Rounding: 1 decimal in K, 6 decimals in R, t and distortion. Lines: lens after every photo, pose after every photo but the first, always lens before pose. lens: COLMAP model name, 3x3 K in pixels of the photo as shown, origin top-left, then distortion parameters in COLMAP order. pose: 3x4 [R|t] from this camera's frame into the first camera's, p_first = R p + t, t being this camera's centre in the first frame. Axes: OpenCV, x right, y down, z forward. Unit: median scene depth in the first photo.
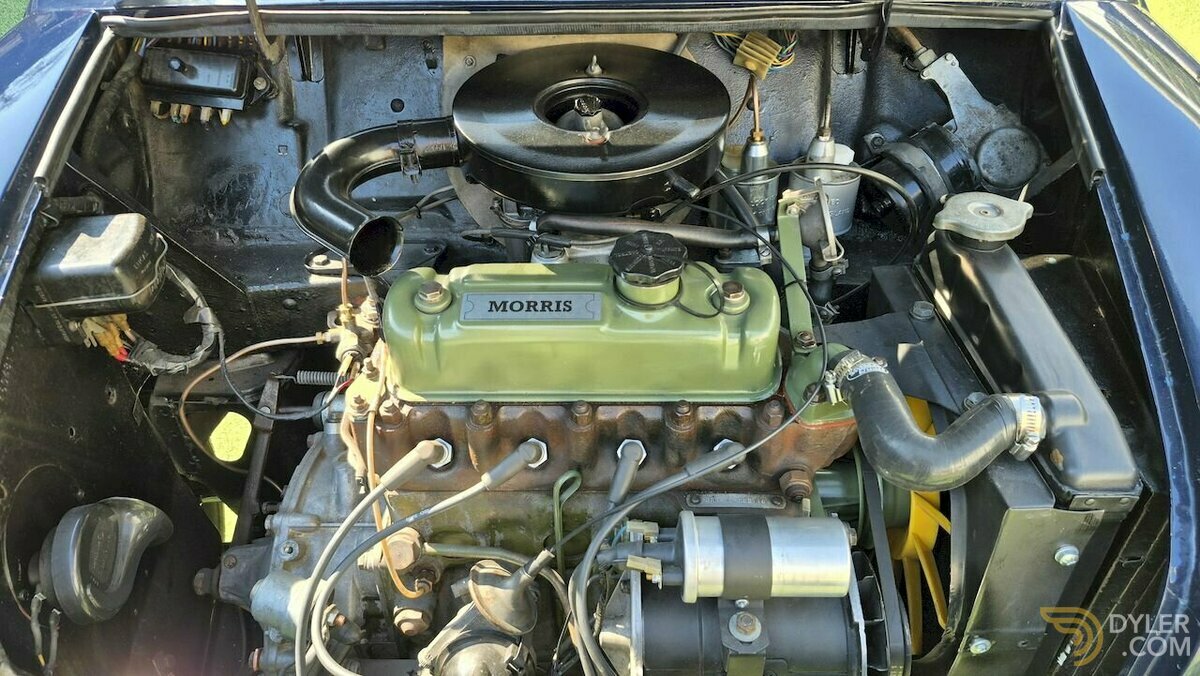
lens RADIAL K [[832.7, 0, 600.0], [0, 832.7, 338.0], [0, 0, 1]] dist [0.092039, -0.106182]
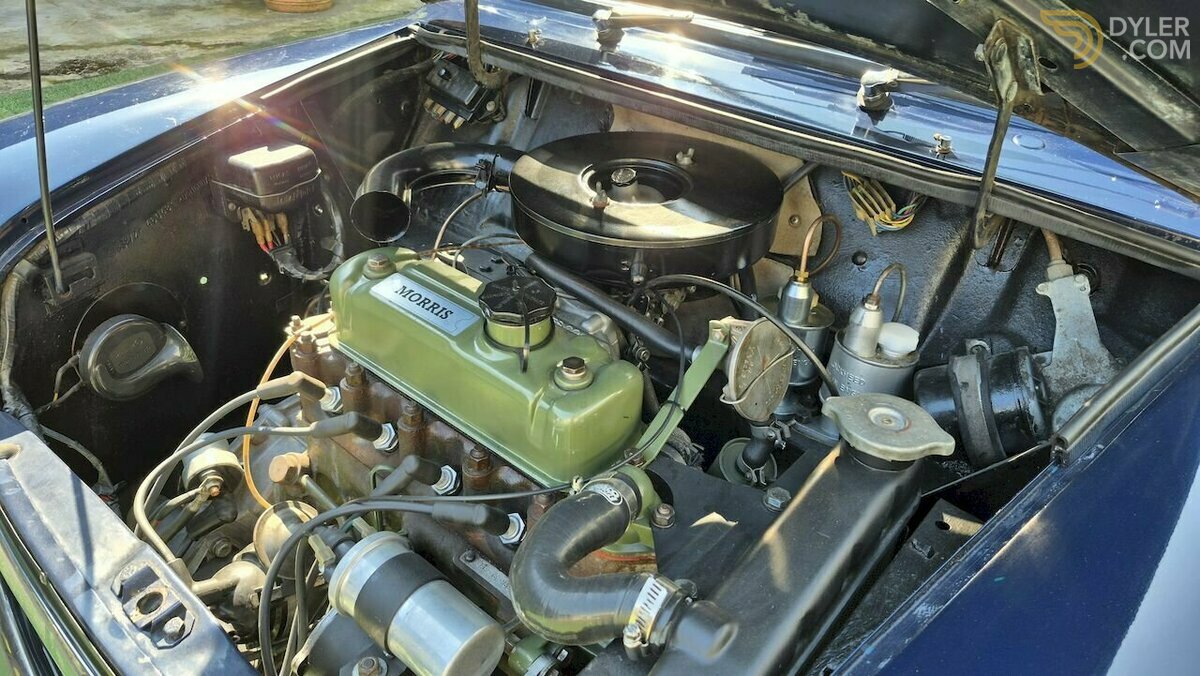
lens RADIAL K [[832.7, 0, 600.0], [0, 832.7, 338.0], [0, 0, 1]] dist [0.092039, -0.106182]
pose [[0.763353, 0.387827, -0.516606, 0.509010], [-0.466087, 0.884392, -0.024772, -0.059081], [0.447275, 0.259693, 0.855865, 0.151628]]
